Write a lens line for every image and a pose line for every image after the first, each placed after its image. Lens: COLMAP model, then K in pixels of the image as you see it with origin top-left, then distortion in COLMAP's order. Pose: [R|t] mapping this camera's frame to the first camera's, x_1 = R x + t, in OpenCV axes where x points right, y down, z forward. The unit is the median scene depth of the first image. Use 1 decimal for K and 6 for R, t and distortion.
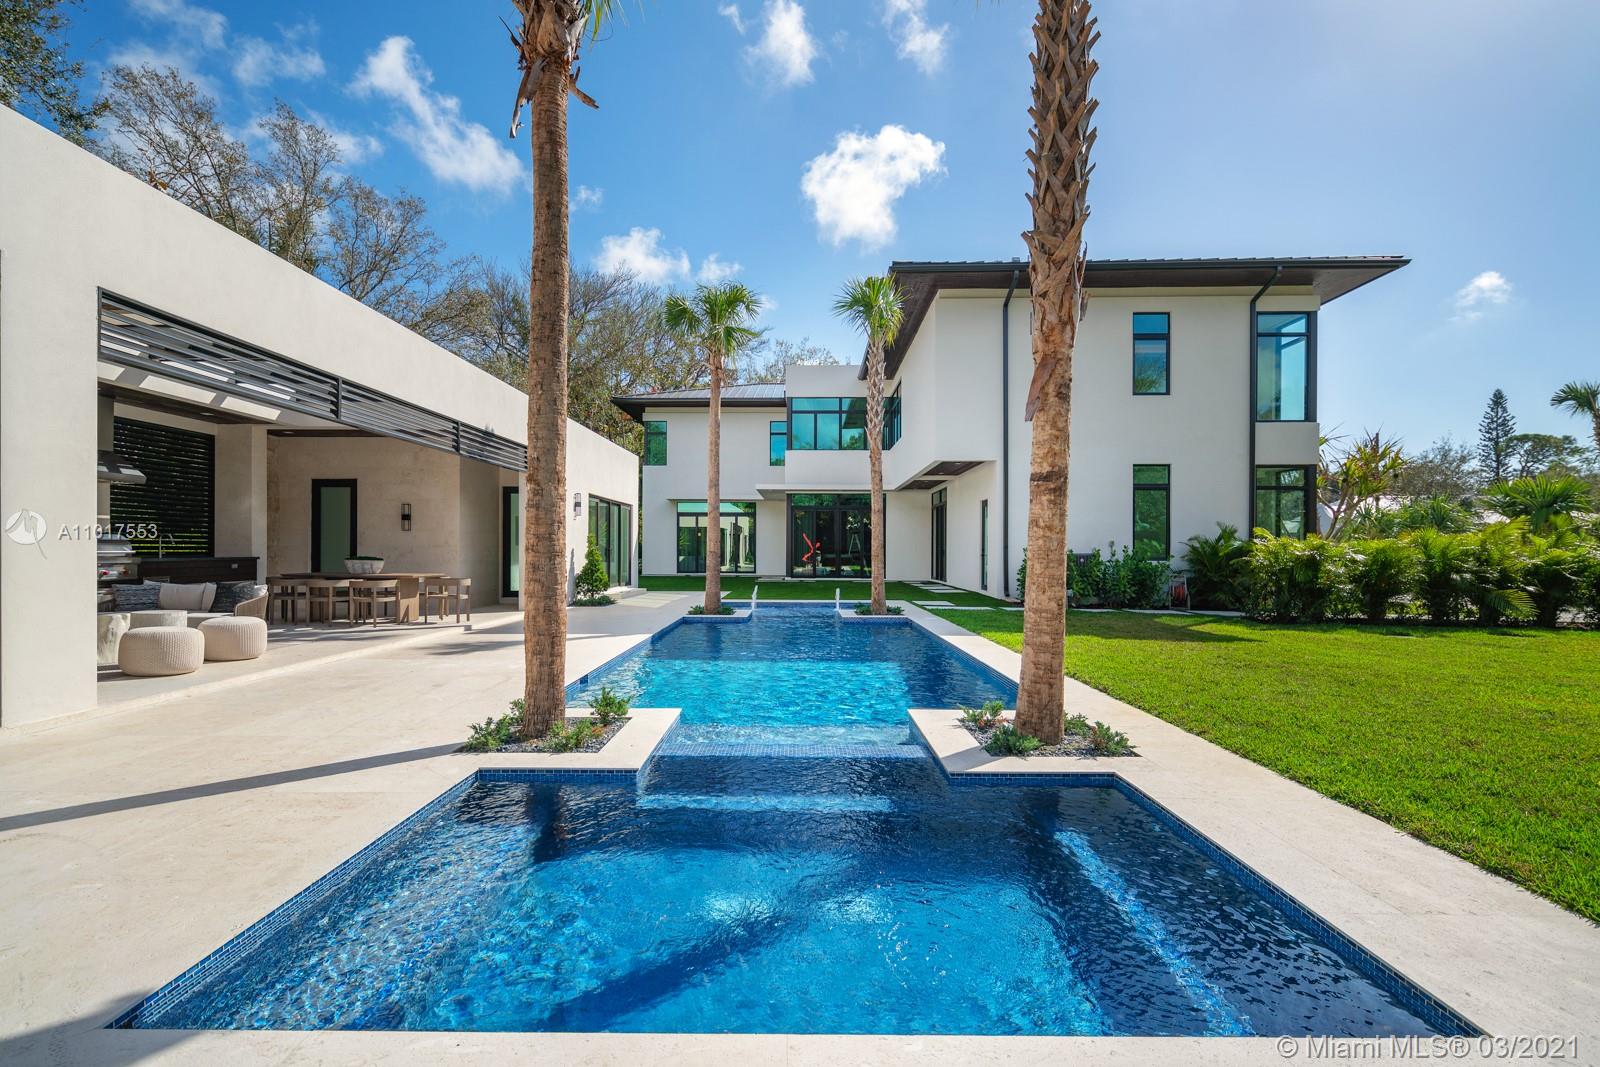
lens RADIAL K [[793.0, 0, 793.6], [0, 793.0, 550.6], [0, 0, 1]] dist [-0.003198, -0.000284]
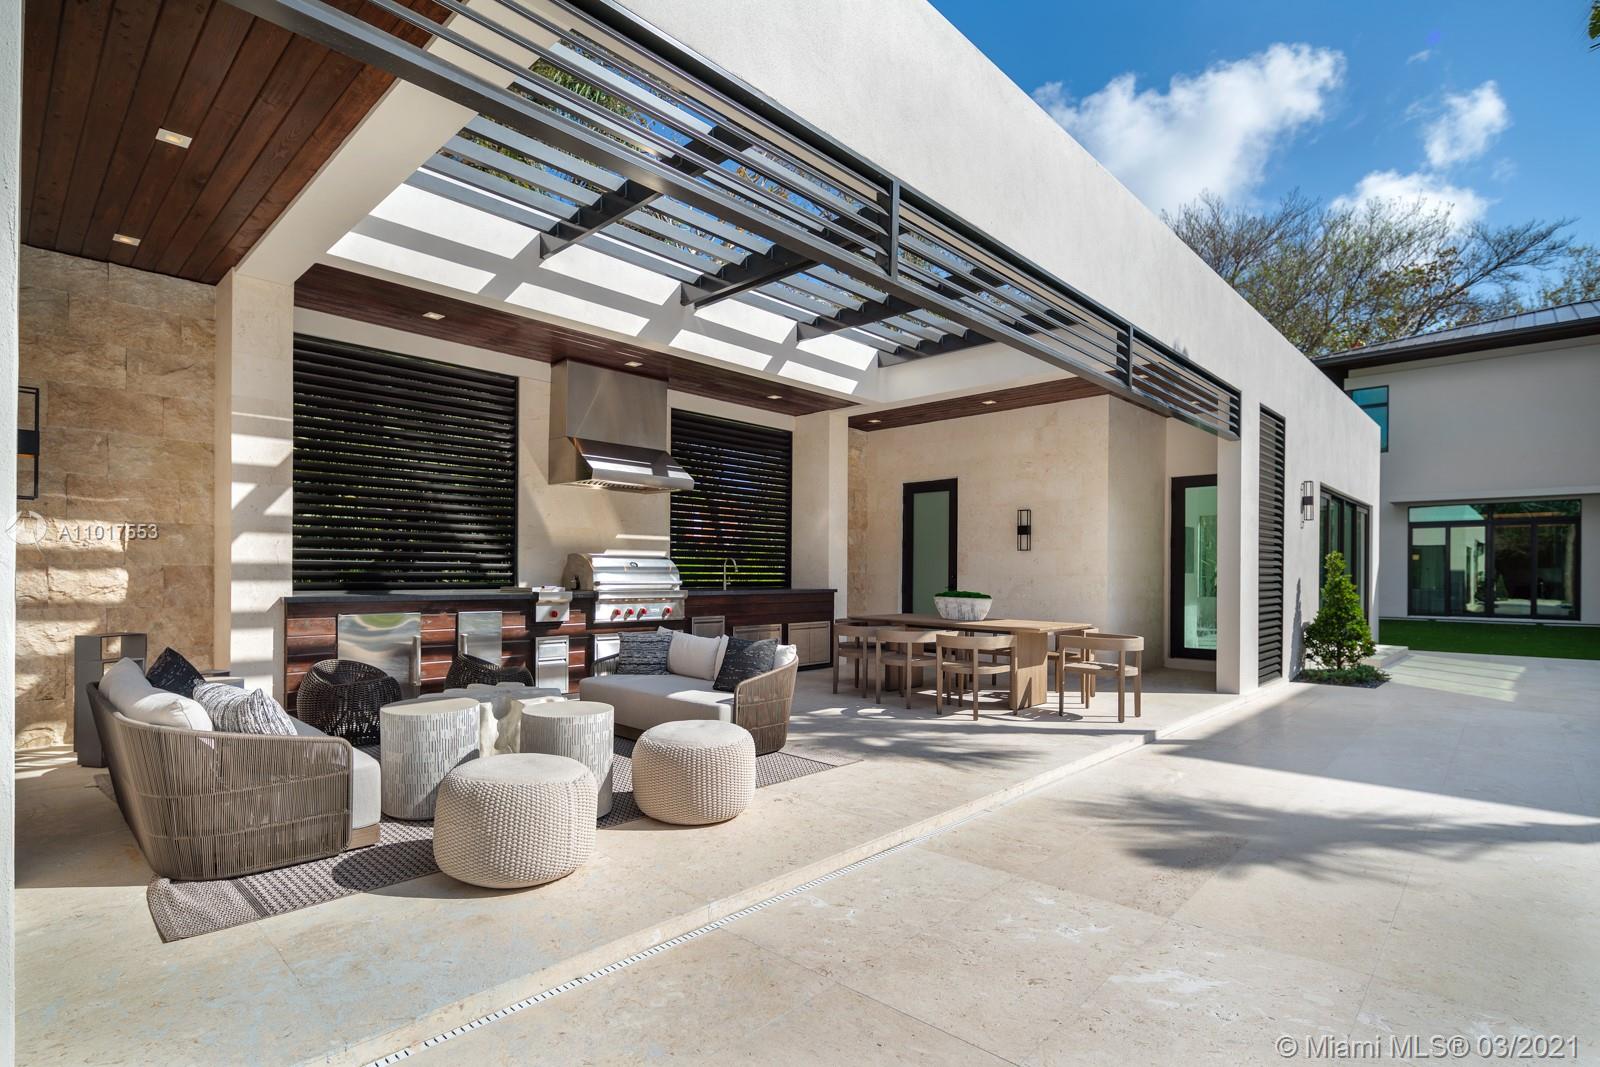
lens RADIAL K [[757.2, 0, 799.5], [0, 757.2, 579.0], [0, 0, 1]] dist [0.000530, -0.000203]
pose [[0.745262, 0.003564, -0.666762, -0.233055], [-0.003535, 0.999993, 0.001394, -0.002714], [0.666762, 0.001318, 0.745269, 0.455678]]
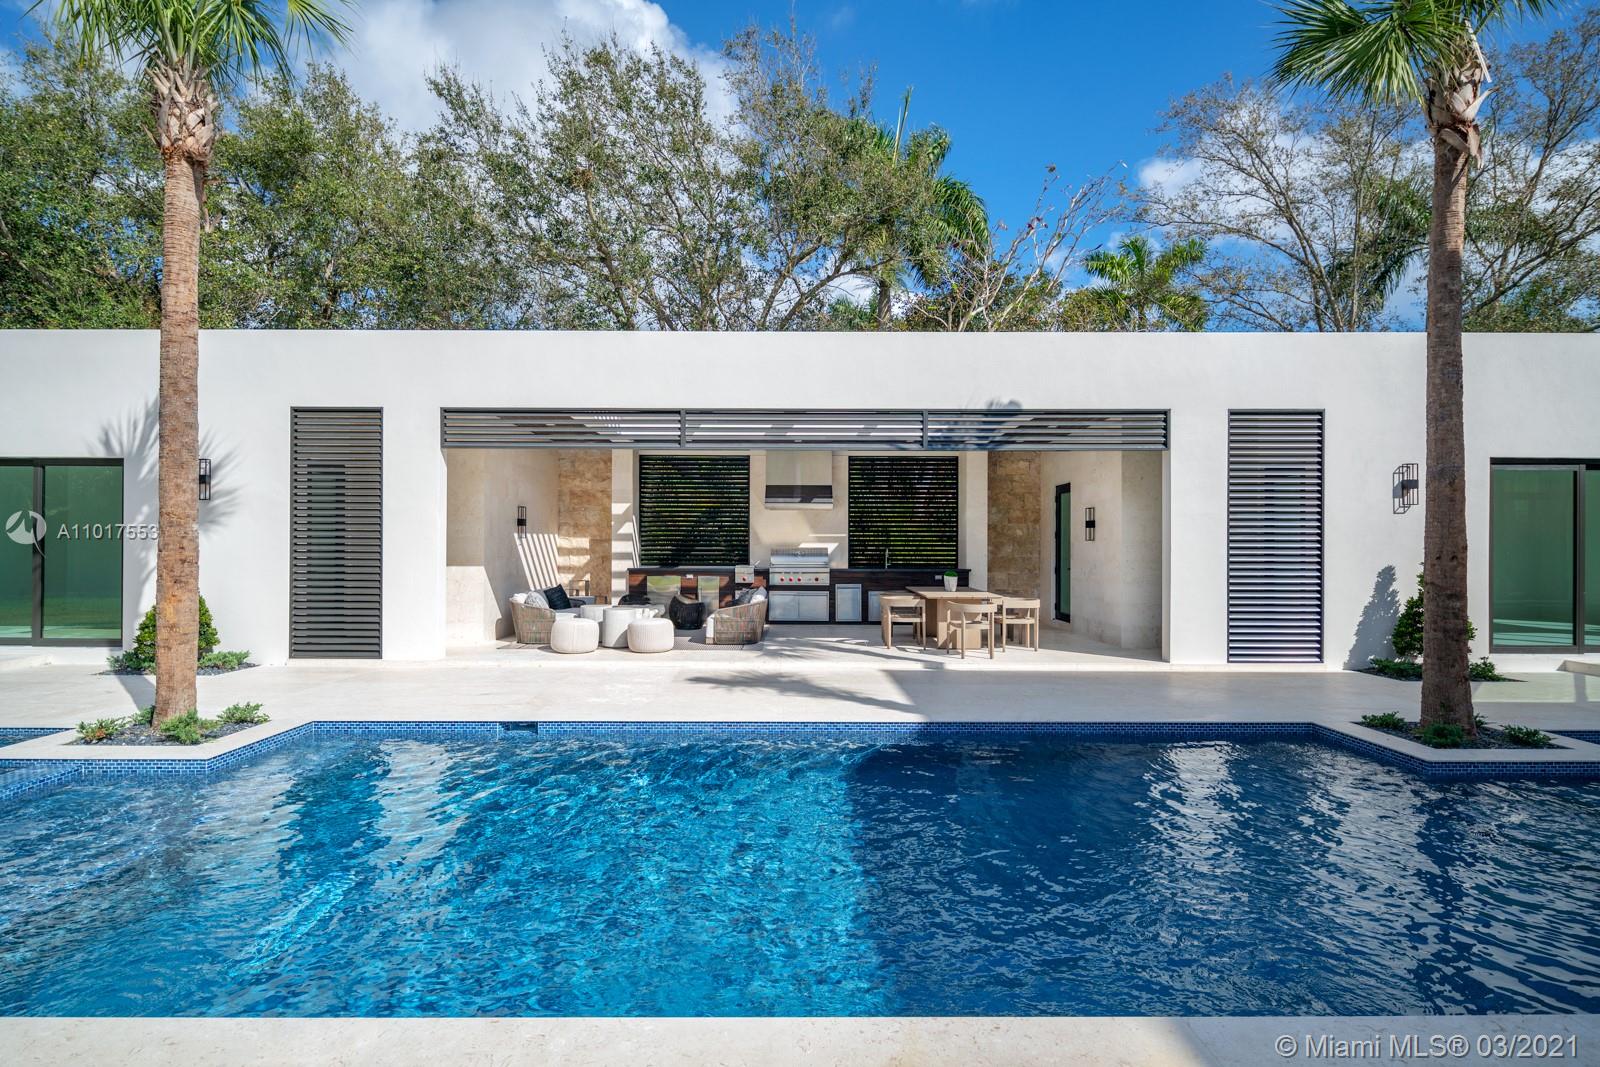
lens RADIAL K [[793.0, 0, 793.6], [0, 793.0, 550.6], [0, 0, 1]] dist [-0.003198, -0.000284]
pose [[0.011291, -0.000216, -0.999936, 0.318317], [-0.010299, 0.999947, -0.000333, -0.013988], [0.999883, 0.010302, 0.011288, 0.763040]]
